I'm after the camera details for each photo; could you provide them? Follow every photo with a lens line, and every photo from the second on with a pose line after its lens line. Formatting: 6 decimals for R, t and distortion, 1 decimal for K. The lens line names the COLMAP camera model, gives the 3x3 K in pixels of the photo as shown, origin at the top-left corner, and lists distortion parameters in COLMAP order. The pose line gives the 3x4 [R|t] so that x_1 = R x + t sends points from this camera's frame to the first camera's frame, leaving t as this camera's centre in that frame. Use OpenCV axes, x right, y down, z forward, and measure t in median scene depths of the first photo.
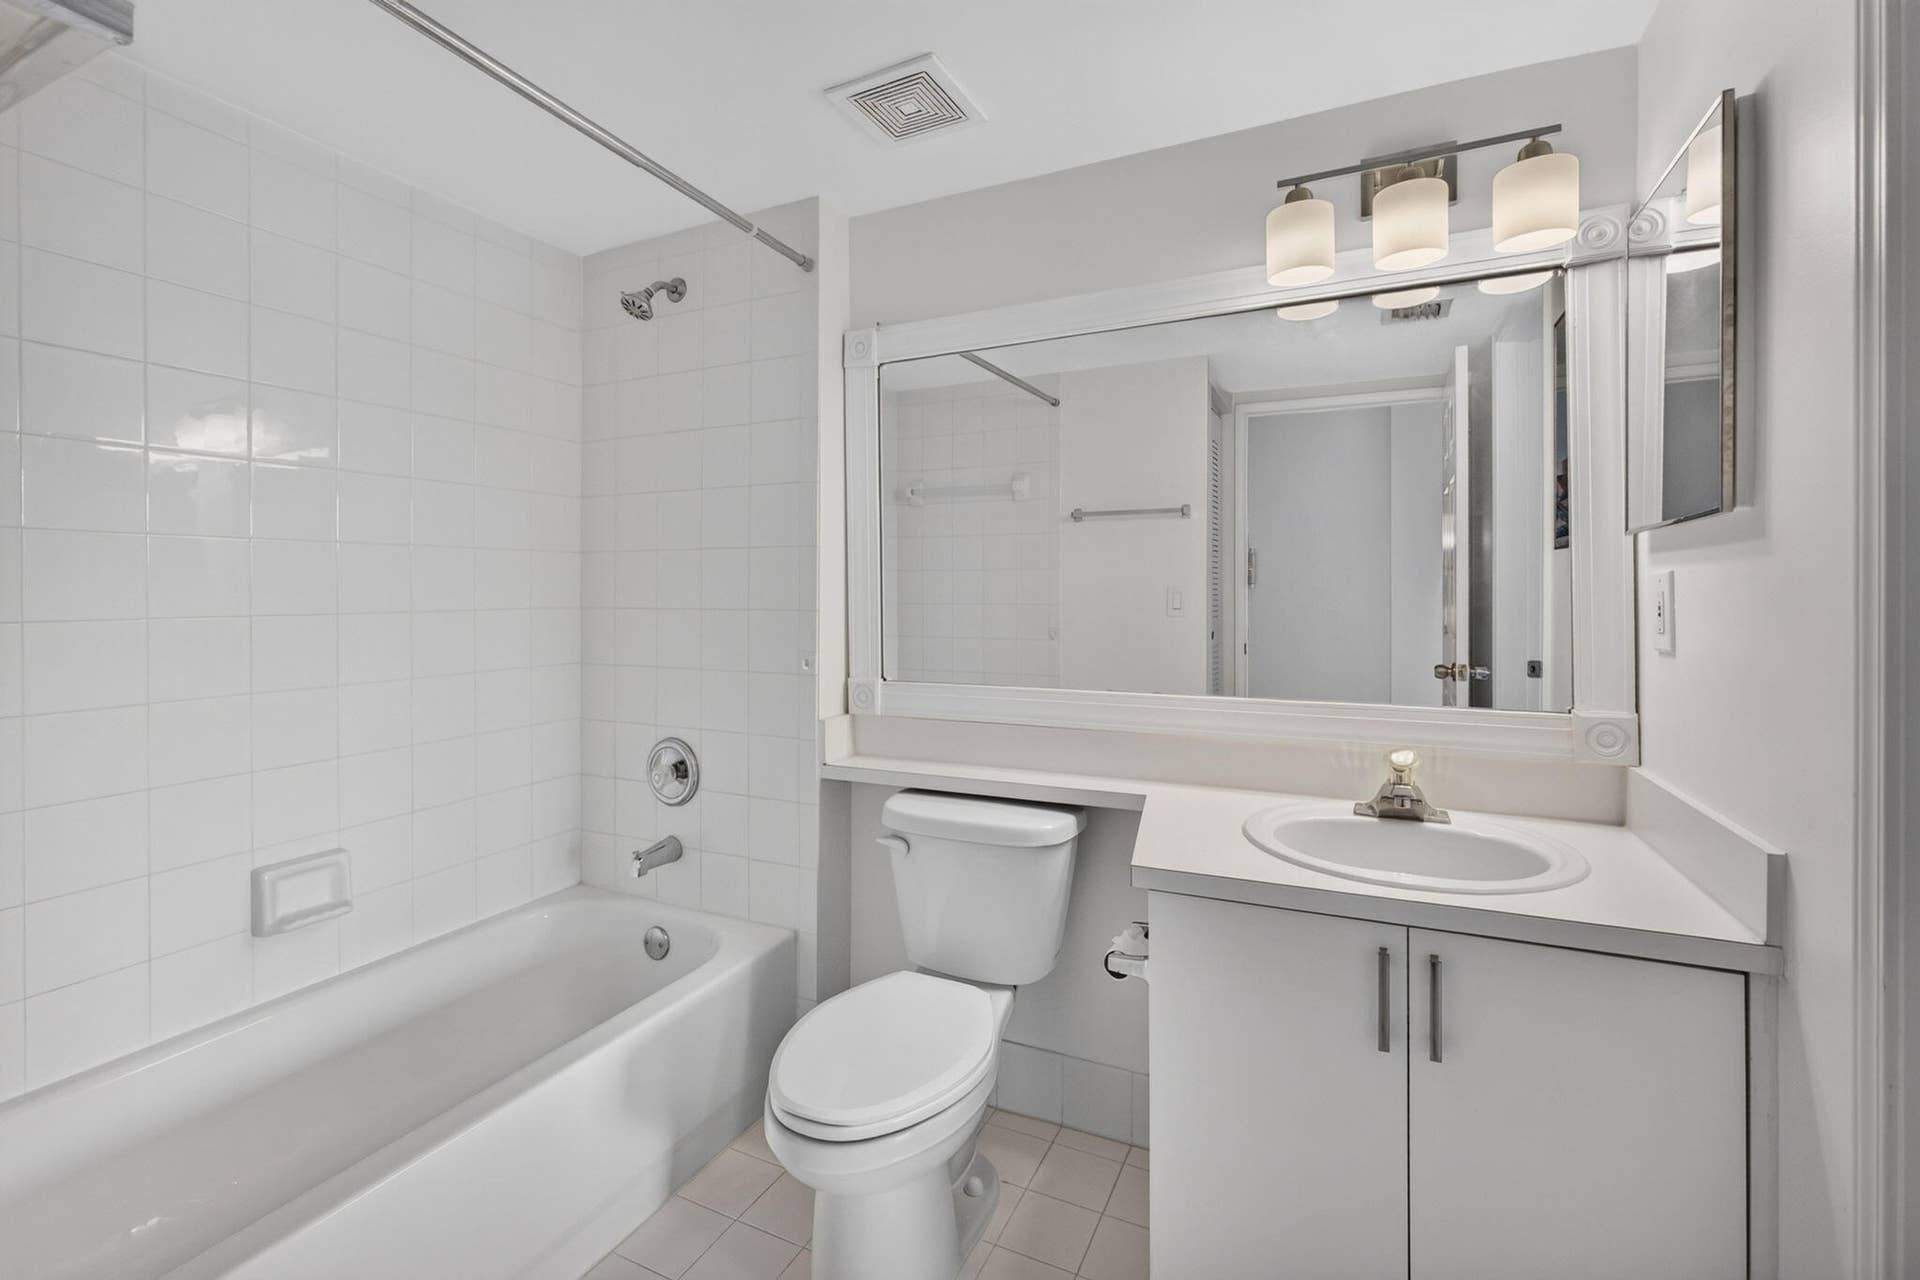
lens RADIAL K [[854.0, 0, 952.0], [0, 854.0, 597.5], [0, 0, 1]] dist [0.012976, -0.000020]
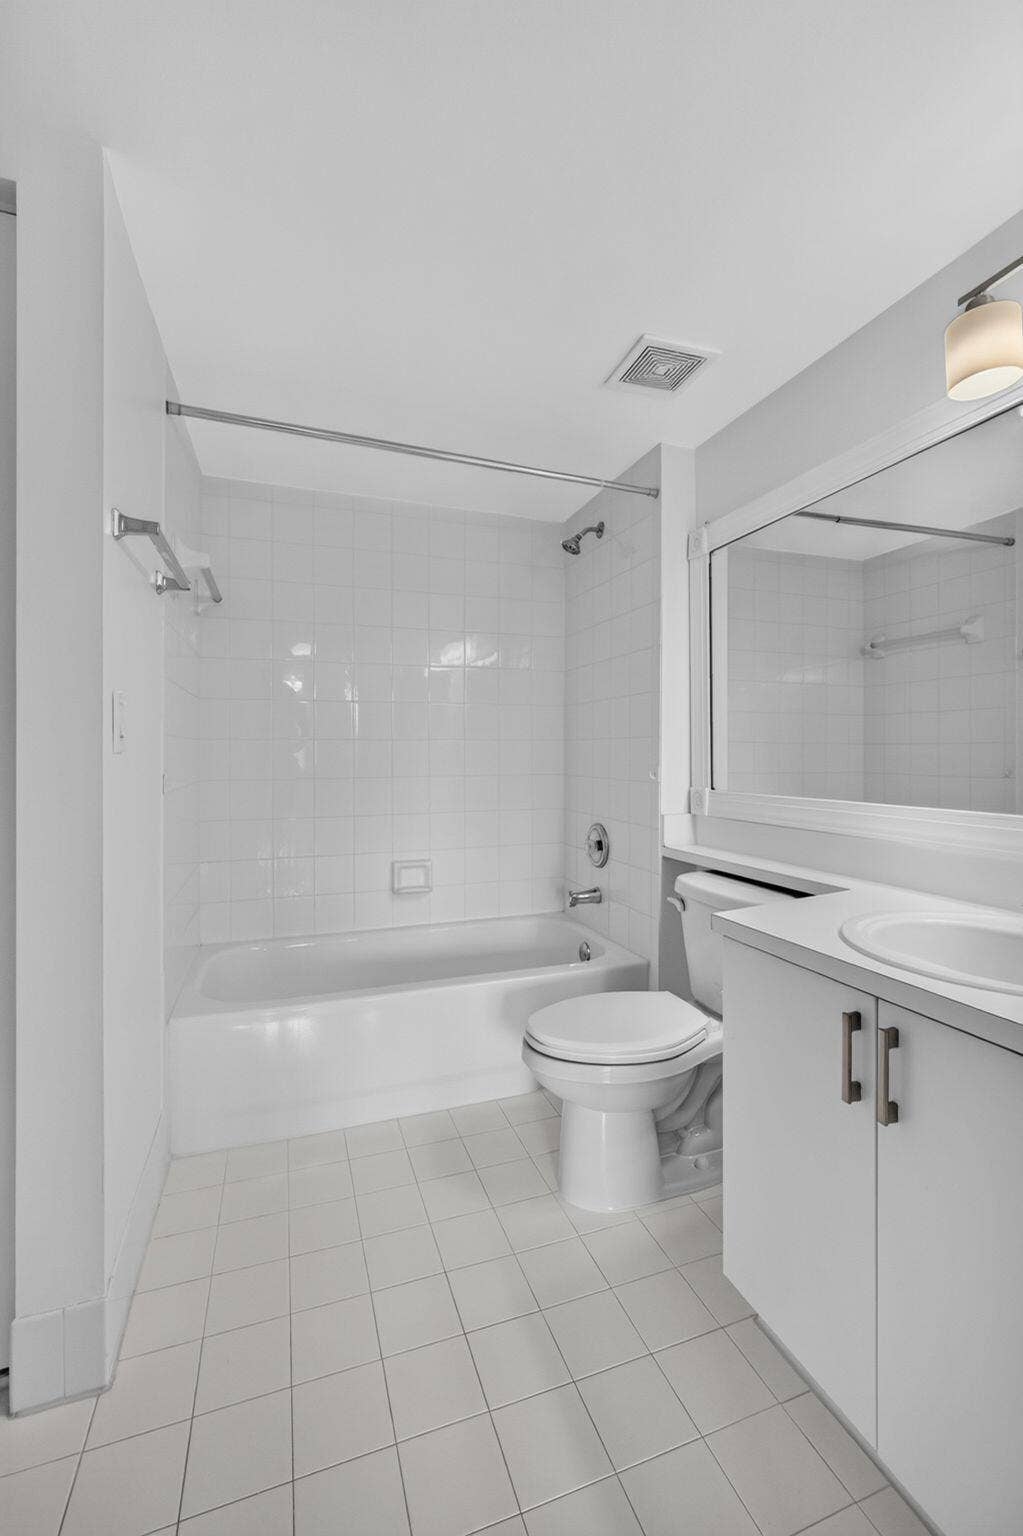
lens RADIAL K [[665.6, 0, 516.3], [0, 665.6, 754.9], [0, 0, 1]] dist [-0.001756, -0.000030]
pose [[0.717120, 0.005881, -0.696925, 0.428144], [-0.005317, 0.999981, 0.002967, 0.042436], [0.696929, 0.001578, 0.717138, 0.045752]]
